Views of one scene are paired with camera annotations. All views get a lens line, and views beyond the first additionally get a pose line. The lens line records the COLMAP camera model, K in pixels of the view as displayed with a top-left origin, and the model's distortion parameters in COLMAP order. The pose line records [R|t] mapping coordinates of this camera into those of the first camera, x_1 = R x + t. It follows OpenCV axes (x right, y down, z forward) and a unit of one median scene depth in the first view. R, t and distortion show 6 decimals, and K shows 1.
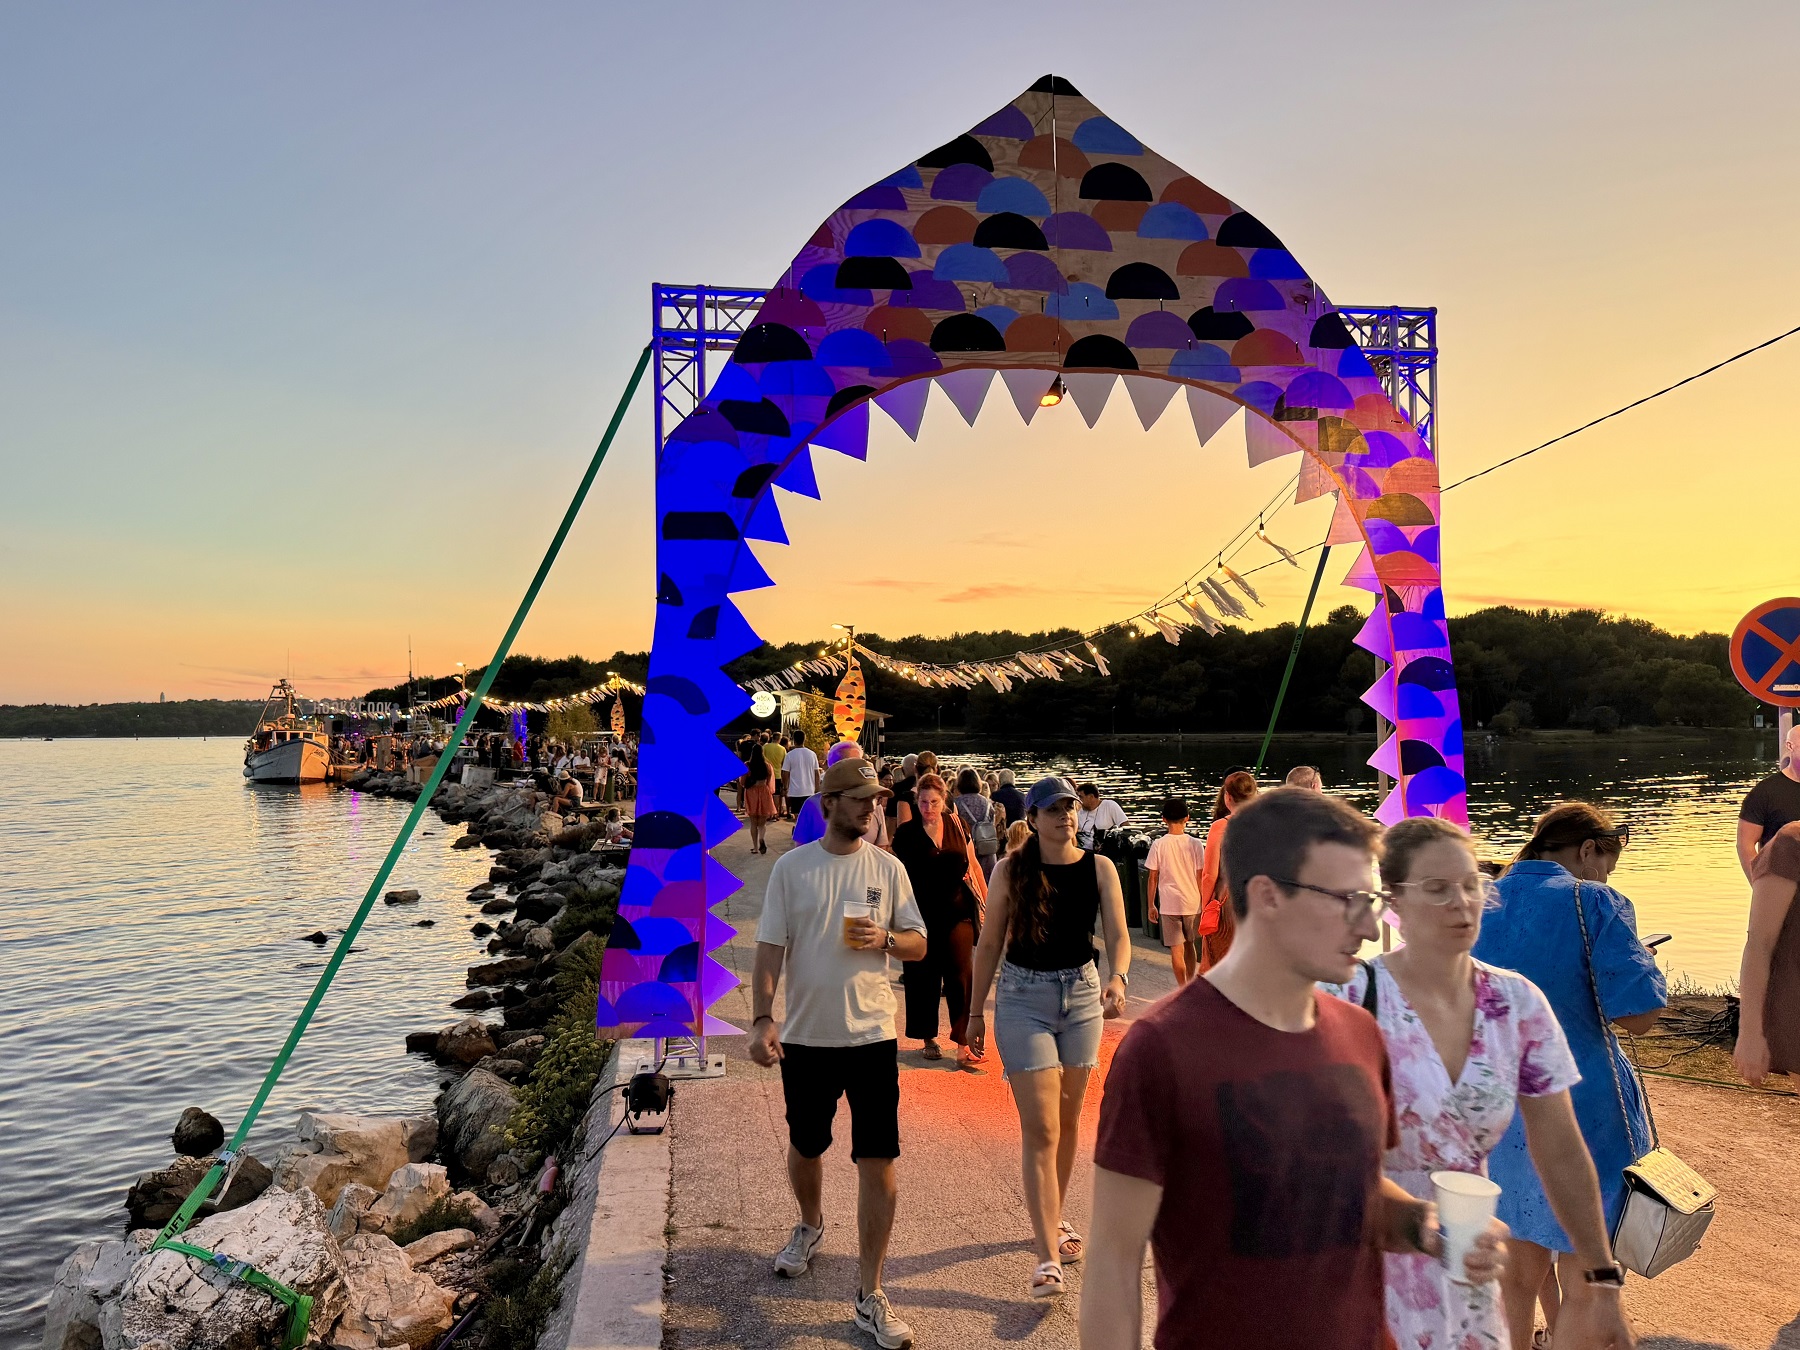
lens RADIAL K [[1481.9, 0, 895.1], [0, 1481.9, 690.9], [0, 0, 1]] dist [0.074316, -0.001171]
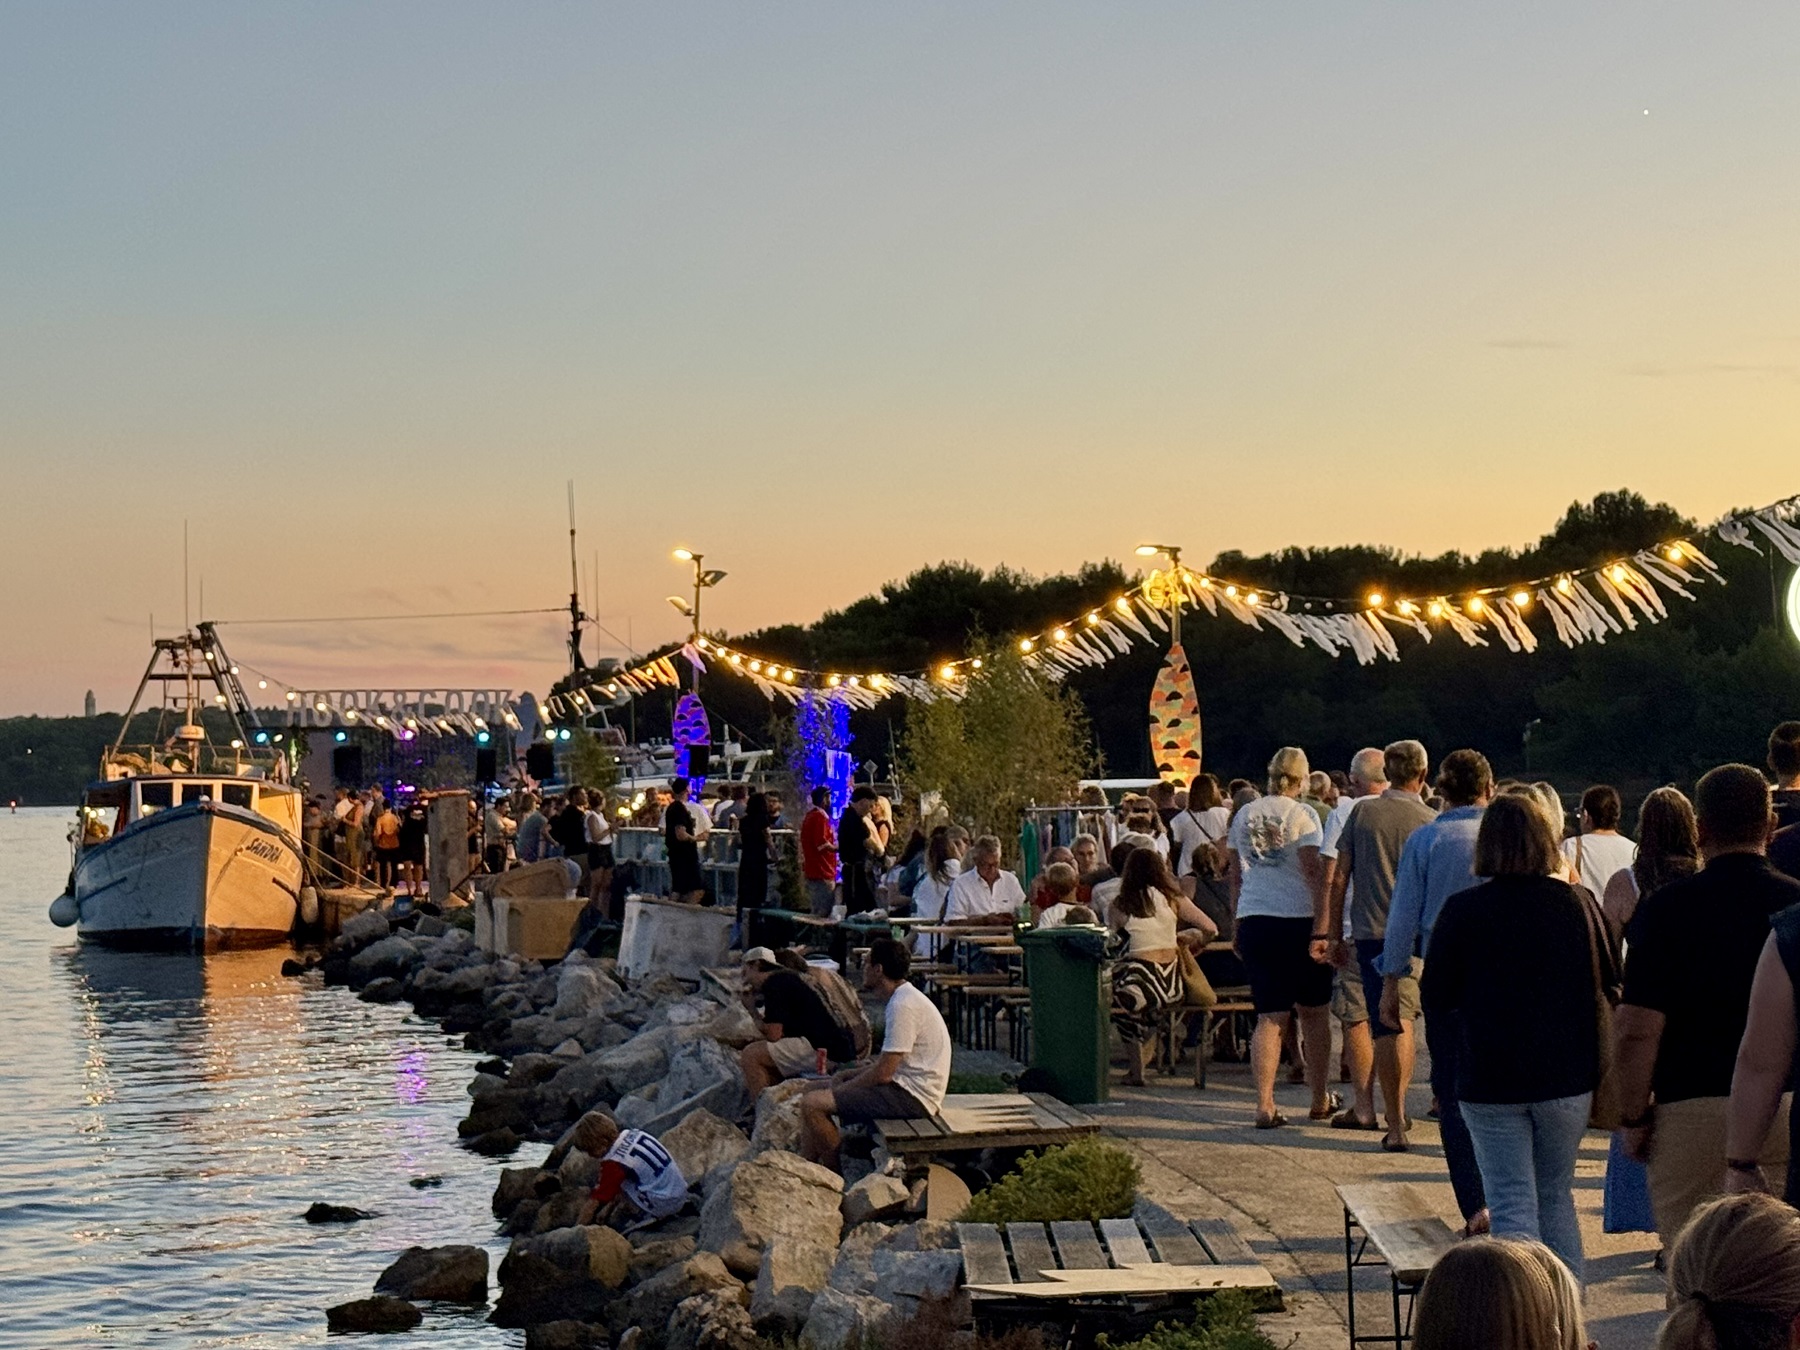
lens RADIAL K [[4020.3, 0, 906.6], [0, 4020.3, 676.0], [0, 0, 1]] dist [0.141255, 0.000000]
pose [[0.964713, -0.012327, -0.263017, -0.287671], [0.012324, 0.999923, -0.001662, 0.071060], [0.263017, -0.001638, 0.964790, 1.919703]]
